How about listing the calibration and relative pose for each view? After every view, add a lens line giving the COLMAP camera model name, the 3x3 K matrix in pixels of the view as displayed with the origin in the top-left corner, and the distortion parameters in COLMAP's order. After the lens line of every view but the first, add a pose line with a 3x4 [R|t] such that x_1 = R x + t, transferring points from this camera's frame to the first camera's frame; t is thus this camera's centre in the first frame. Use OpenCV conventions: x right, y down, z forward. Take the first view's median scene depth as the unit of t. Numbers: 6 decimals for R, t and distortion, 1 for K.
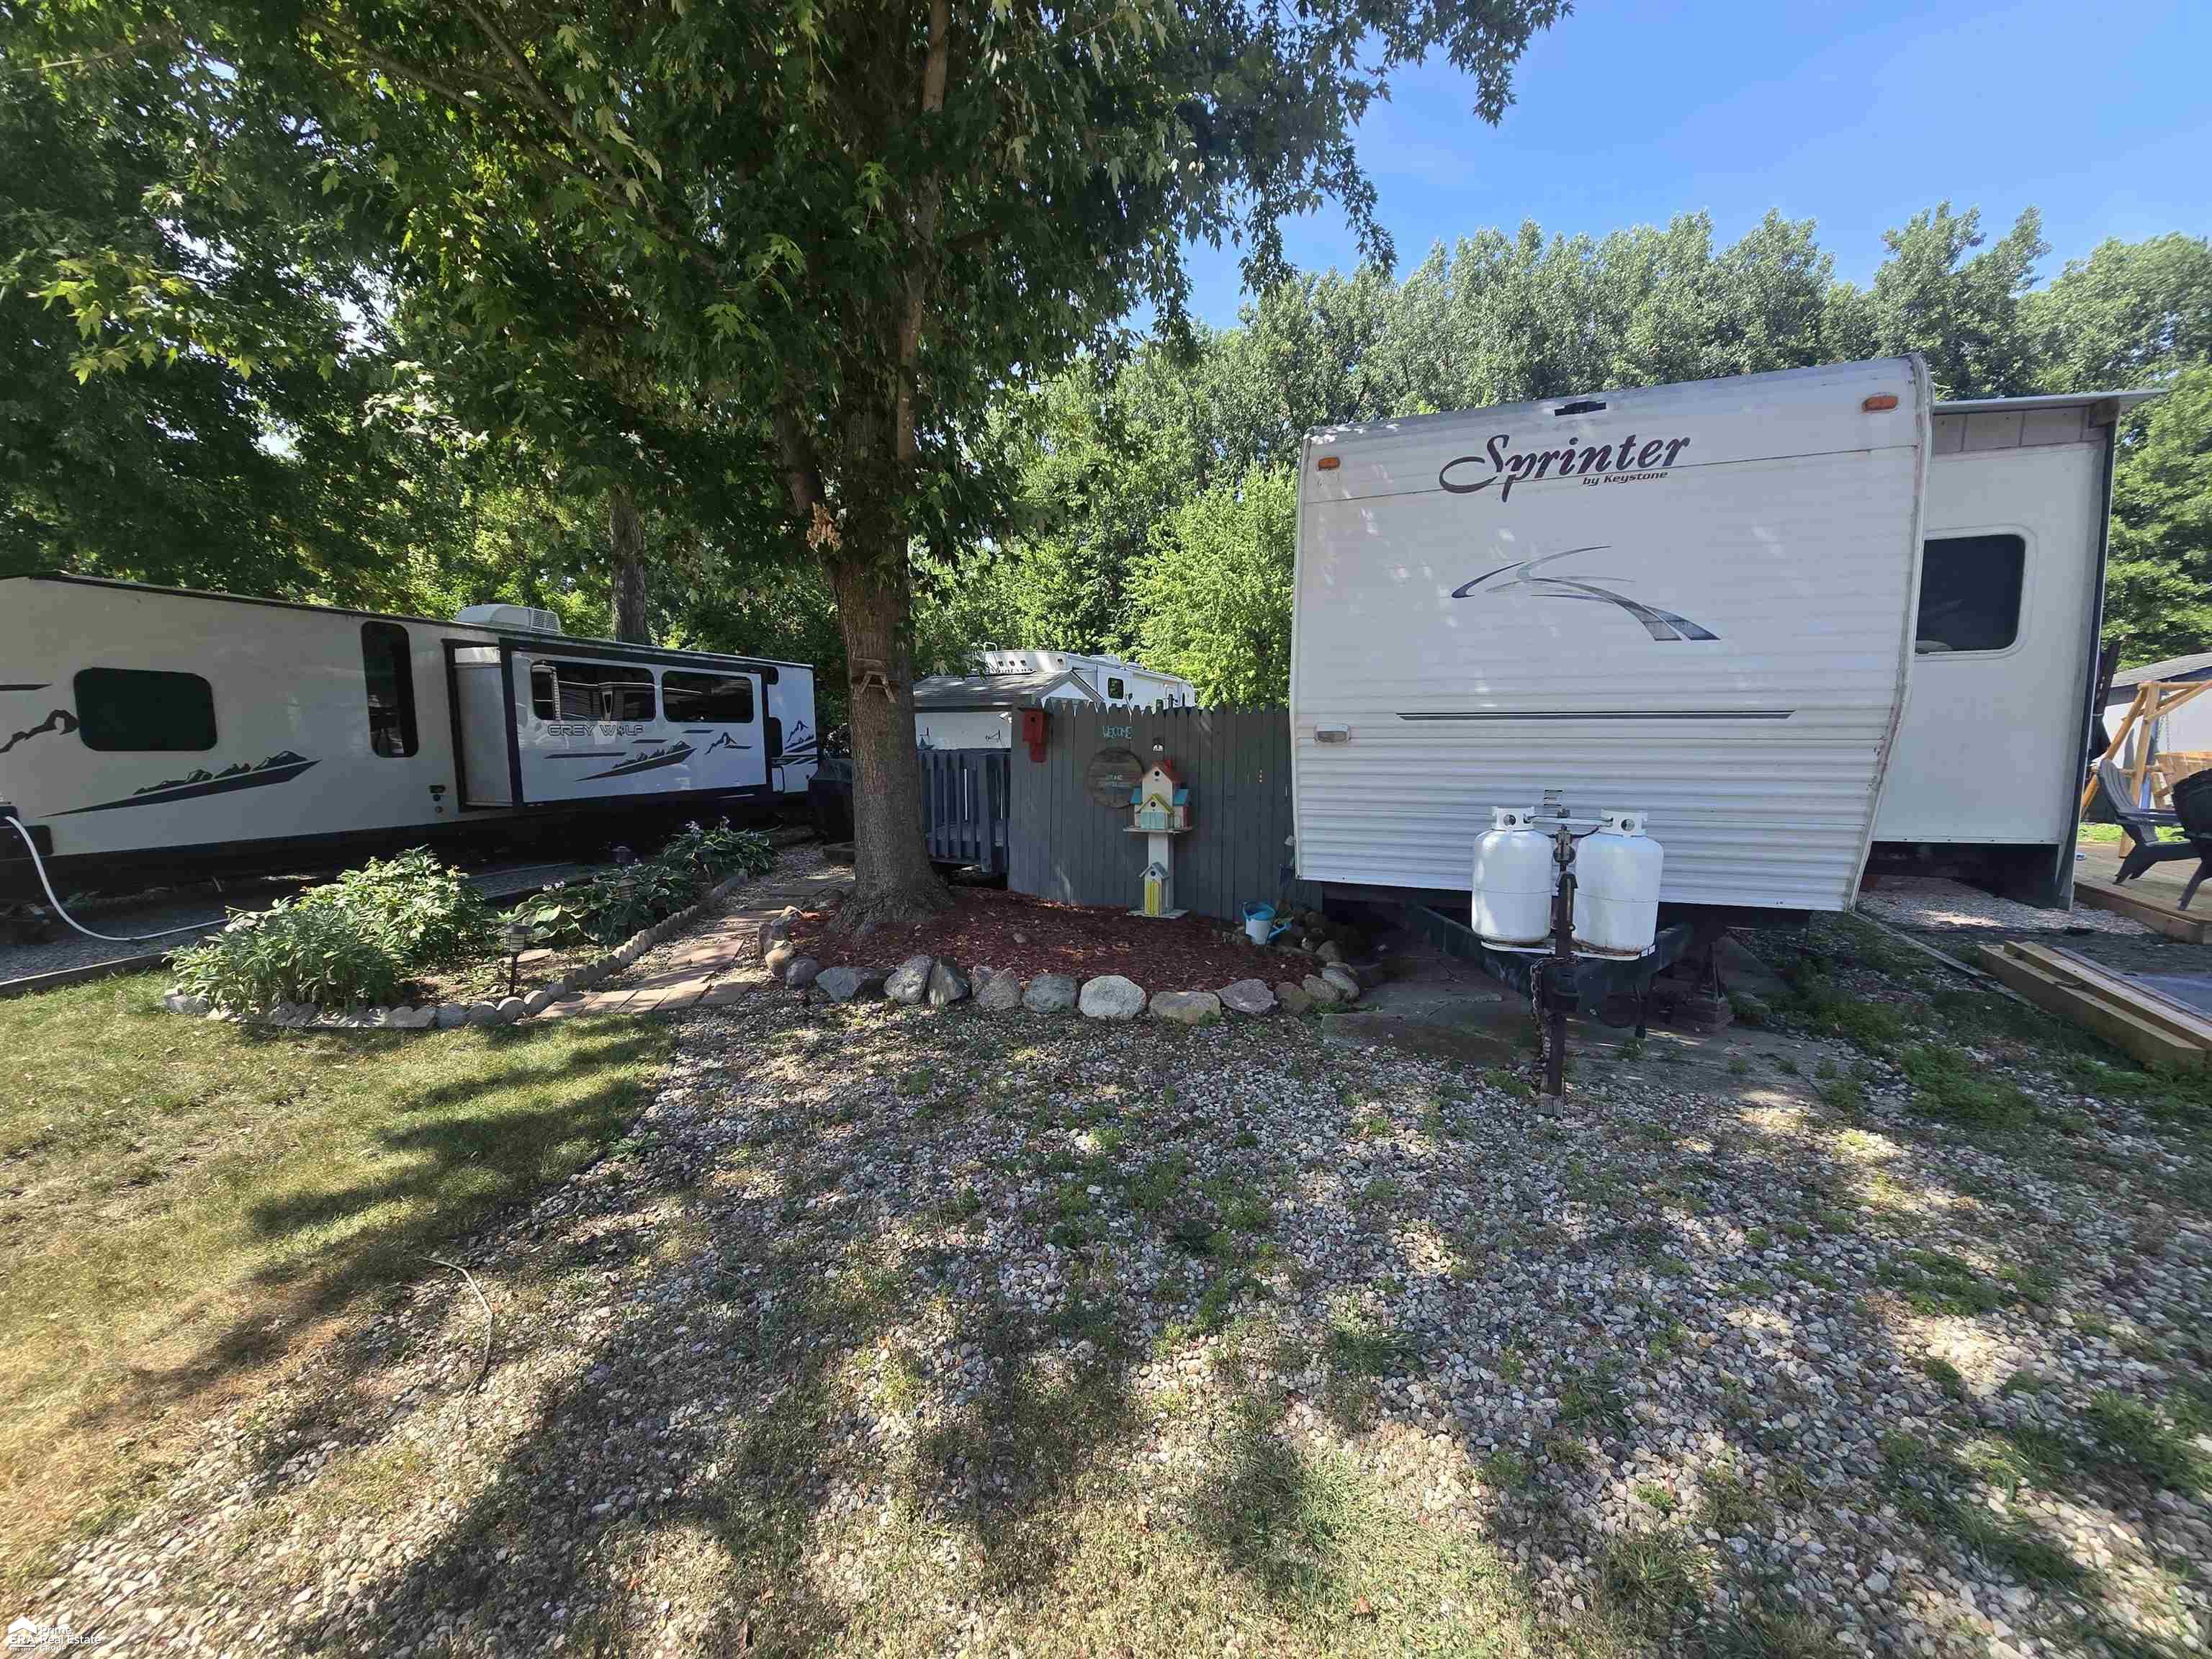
lens RADIAL K [[903.8, 0, 1106.3], [0, 903.8, 832.1], [0, 0, 1]] dist [0.000969, -0.000022]
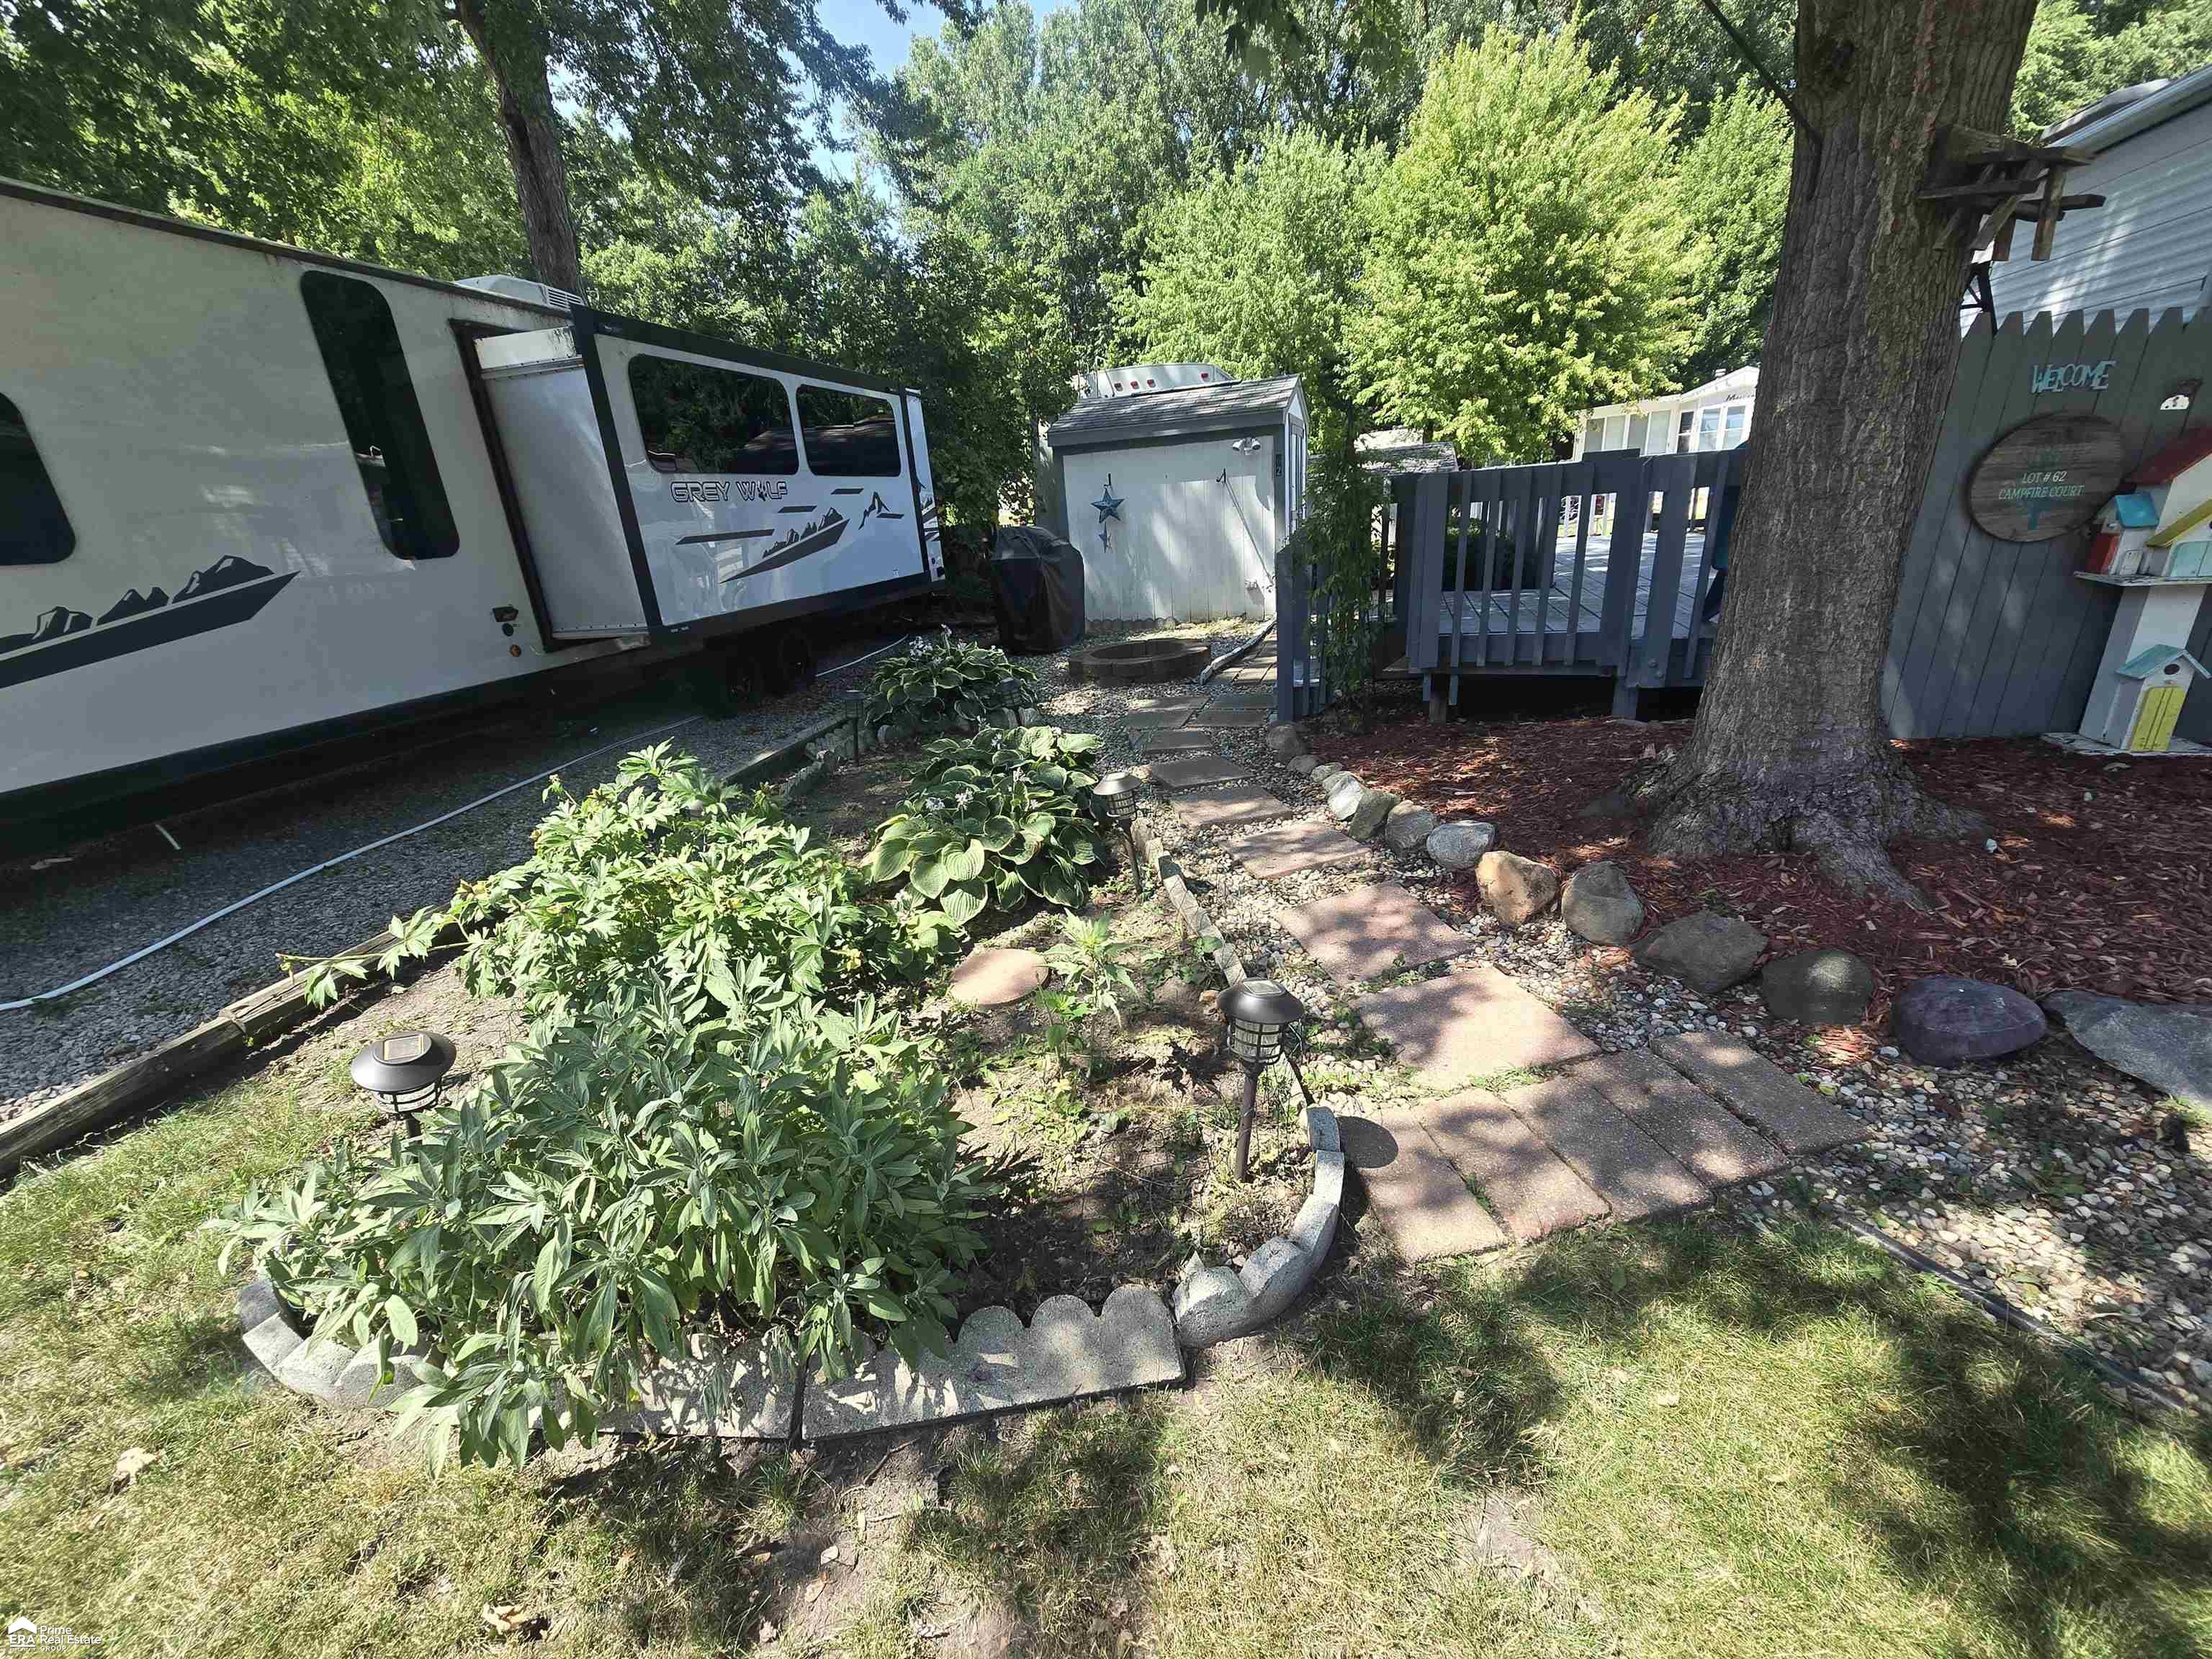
lens RADIAL K [[903.8, 0, 1104.8], [0, 903.8, 833.0], [0, 0, 1]] dist [0.000969, -0.000022]
pose [[0.994163, -0.092330, 0.055808, -0.411685], [0.076344, 0.967572, 0.240783, -0.023012], [-0.076229, -0.235117, 0.968973, 0.393557]]
